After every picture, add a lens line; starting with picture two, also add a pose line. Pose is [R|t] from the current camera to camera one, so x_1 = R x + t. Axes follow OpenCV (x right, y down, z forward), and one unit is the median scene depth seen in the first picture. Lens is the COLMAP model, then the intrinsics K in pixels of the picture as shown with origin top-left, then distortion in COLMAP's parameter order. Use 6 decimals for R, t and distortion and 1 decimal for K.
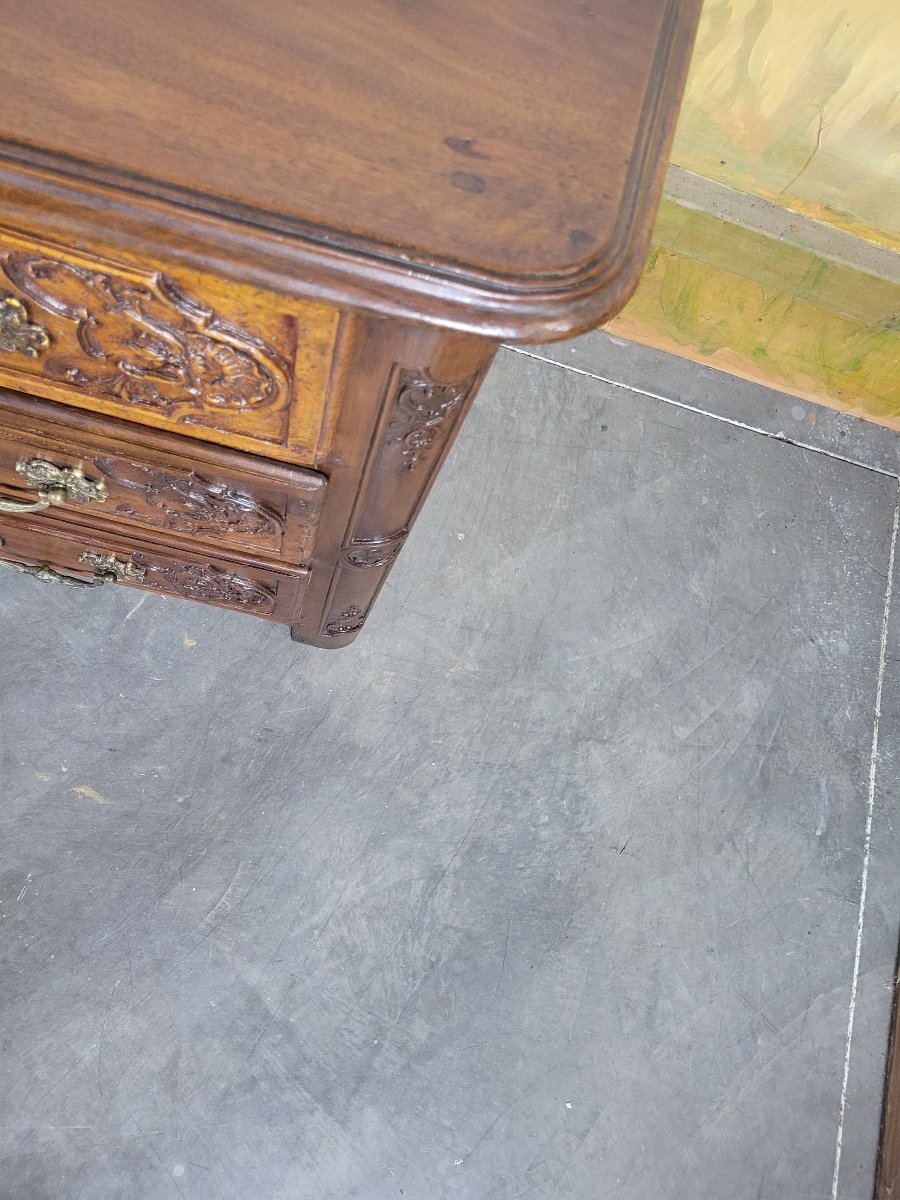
lens RADIAL K [[904.5, 0, 450.6], [0, 904.5, 592.4], [0, 0, 1]] dist [0.048391, -0.032466]
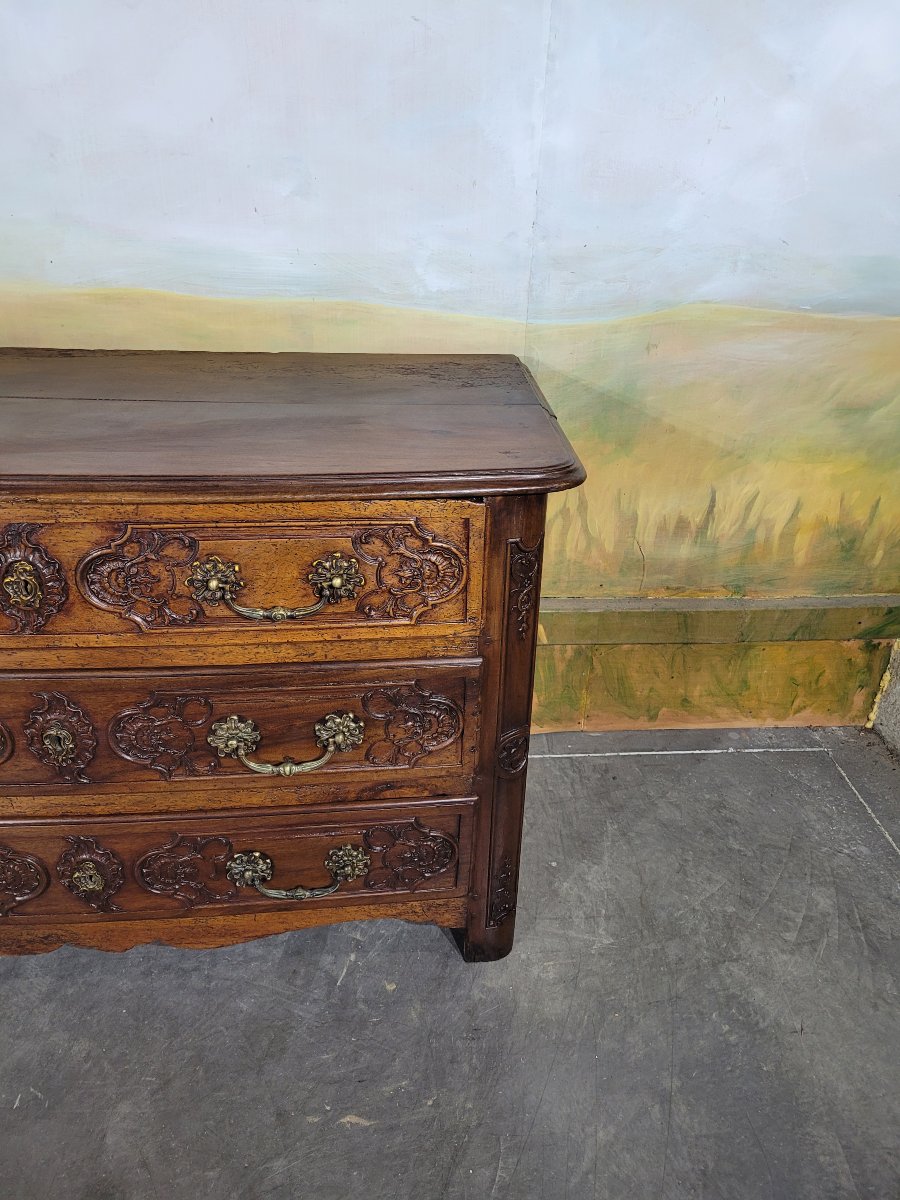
lens RADIAL K [[904.5, 0, 455.0], [0, 904.5, 597.6], [0, 0, 1]] dist [0.048391, -0.032466]
pose [[0.933319, -0.304501, 0.190250, -0.266527], [0.350731, 0.659793, -0.664576, 0.530120], [0.076838, 0.686988, 0.722595, -0.234362]]
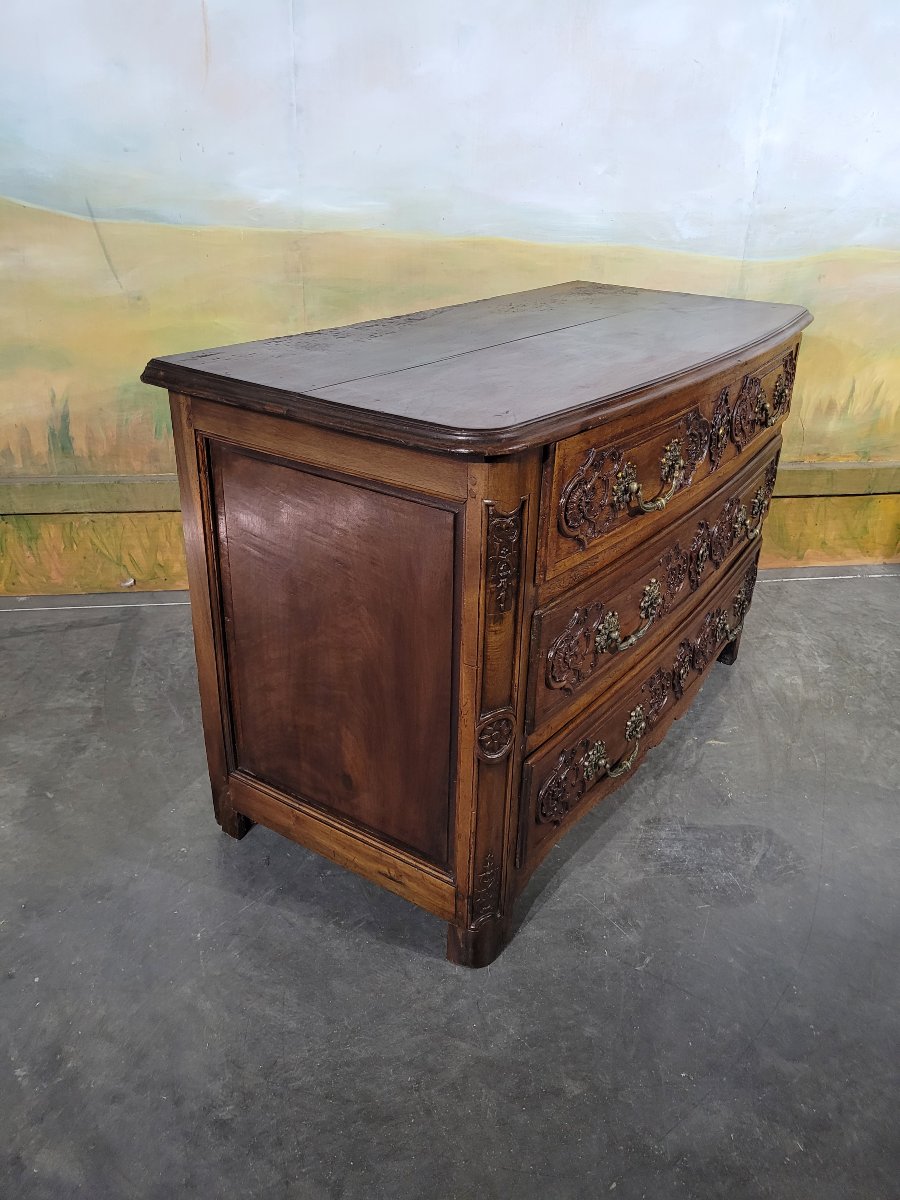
lens RADIAL K [[904.5, 0, 464.4], [0, 904.5, 580.7], [0, 0, 1]] dist [0.048391, -0.032466]
pose [[0.902027, -0.325131, 0.283965, -1.112886], [0.429527, 0.610396, -0.665525, 0.895517], [0.043052, 0.722292, 0.690246, -0.429786]]
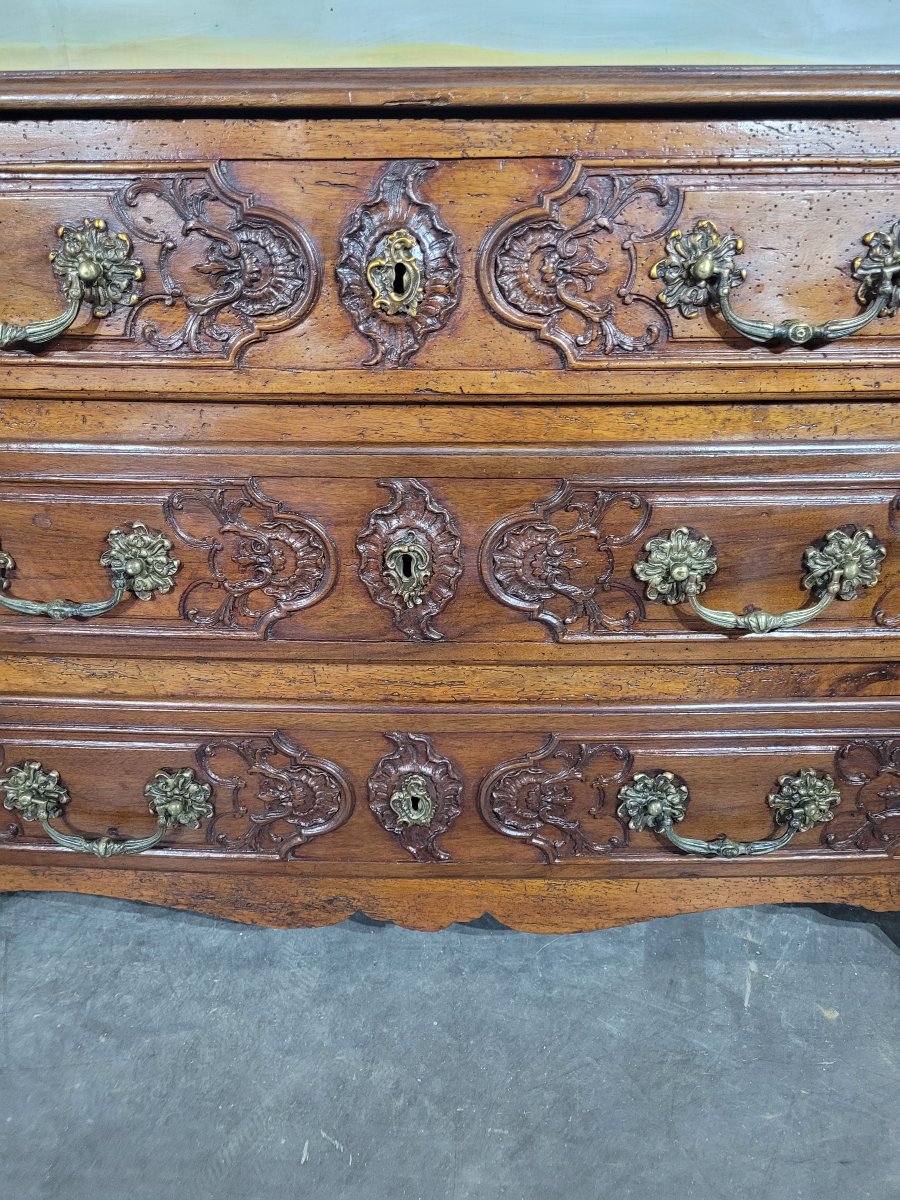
lens RADIAL K [[904.5, 0, 446.8], [0, 904.5, 584.3], [0, 0, 1]] dist [0.048391, -0.032466]
pose [[0.951713, -0.282594, 0.119928, -0.567326], [0.273489, 0.603029, -0.749373, 0.320670], [0.139448, 0.745987, 0.651197, 0.143394]]
